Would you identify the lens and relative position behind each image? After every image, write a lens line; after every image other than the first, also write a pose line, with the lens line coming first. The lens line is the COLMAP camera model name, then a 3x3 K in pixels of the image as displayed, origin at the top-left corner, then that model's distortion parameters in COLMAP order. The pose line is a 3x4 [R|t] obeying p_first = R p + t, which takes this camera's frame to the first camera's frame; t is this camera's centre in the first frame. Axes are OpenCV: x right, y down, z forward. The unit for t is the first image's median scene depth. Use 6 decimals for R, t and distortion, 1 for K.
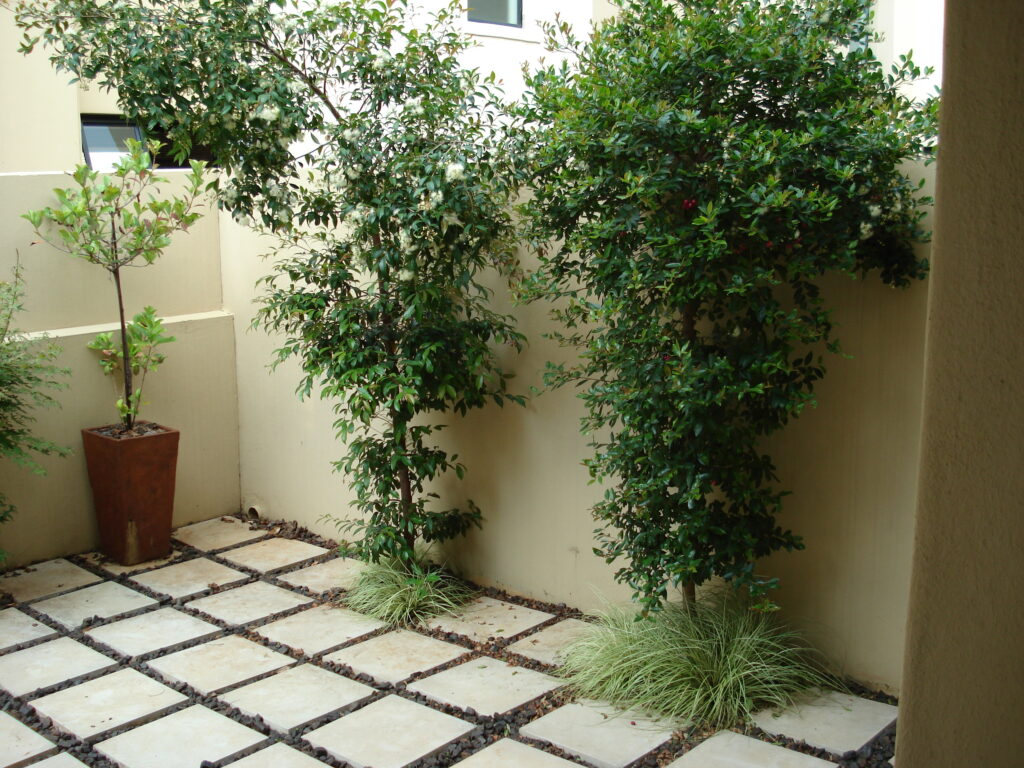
lens RADIAL K [[1186.5, 0, 512.0], [0, 1186.5, 384.0], [0, 0, 1]] dist [-0.081739, -0.044190]
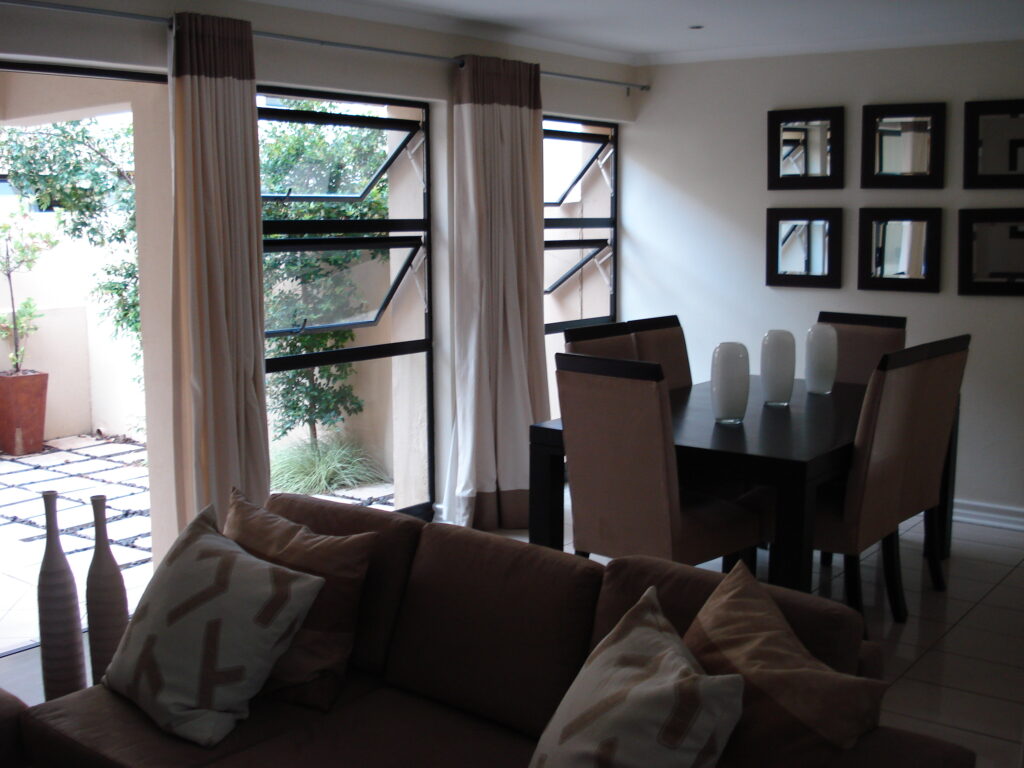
lens RADIAL K [[1186.5, 0, 512.0], [0, 1186.5, 384.0], [0, 0, 1]] dist [-0.081739, -0.044190]
pose [[0.997452, -0.013250, 0.070104, 0.255990], [0.015673, 0.999295, -0.034125, 0.126322], [-0.069602, 0.035137, 0.996956, -0.690362]]
